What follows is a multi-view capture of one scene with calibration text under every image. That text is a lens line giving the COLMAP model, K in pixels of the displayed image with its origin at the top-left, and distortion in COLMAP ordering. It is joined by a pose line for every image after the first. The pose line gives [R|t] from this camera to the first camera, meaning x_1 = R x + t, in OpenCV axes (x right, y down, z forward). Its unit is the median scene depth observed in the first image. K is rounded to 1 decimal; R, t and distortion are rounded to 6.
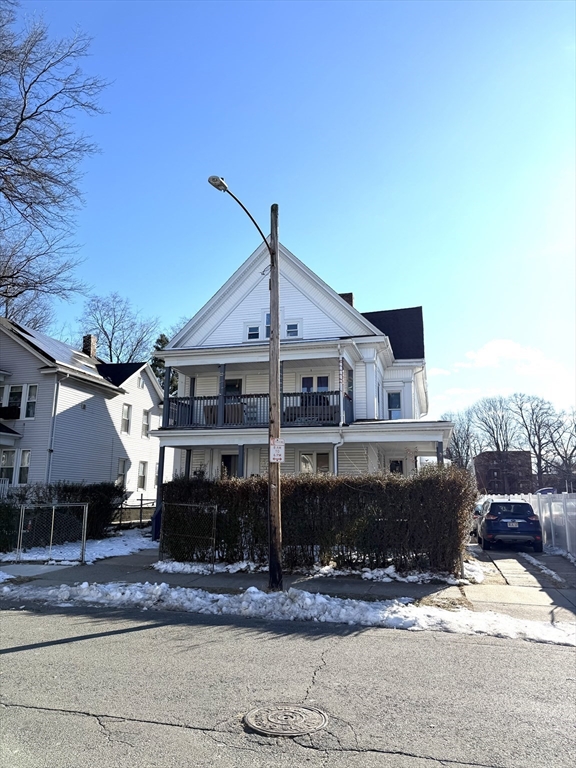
lens RADIAL K [[538.9, 0, 292.5], [0, 538.9, 380.7], [0, 0, 1]] dist [0.061882, -0.074233]
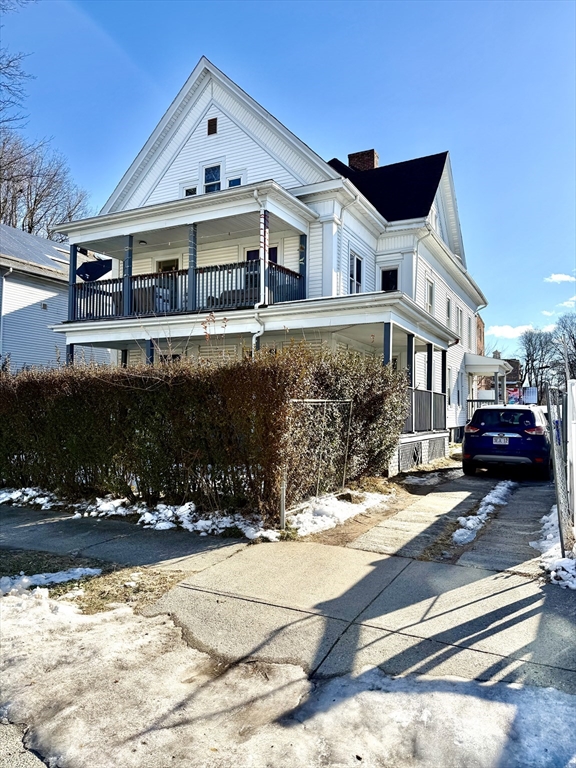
lens RADIAL K [[538.9, 0, 288.6], [0, 538.9, 386.7], [0, 0, 1]] dist [0.061882, -0.074233]
pose [[0.975662, -0.010631, -0.219020, 0.279303], [0.047466, 0.985381, 0.163618, 0.070449], [0.214079, -0.170032, 0.961904, 0.284394]]
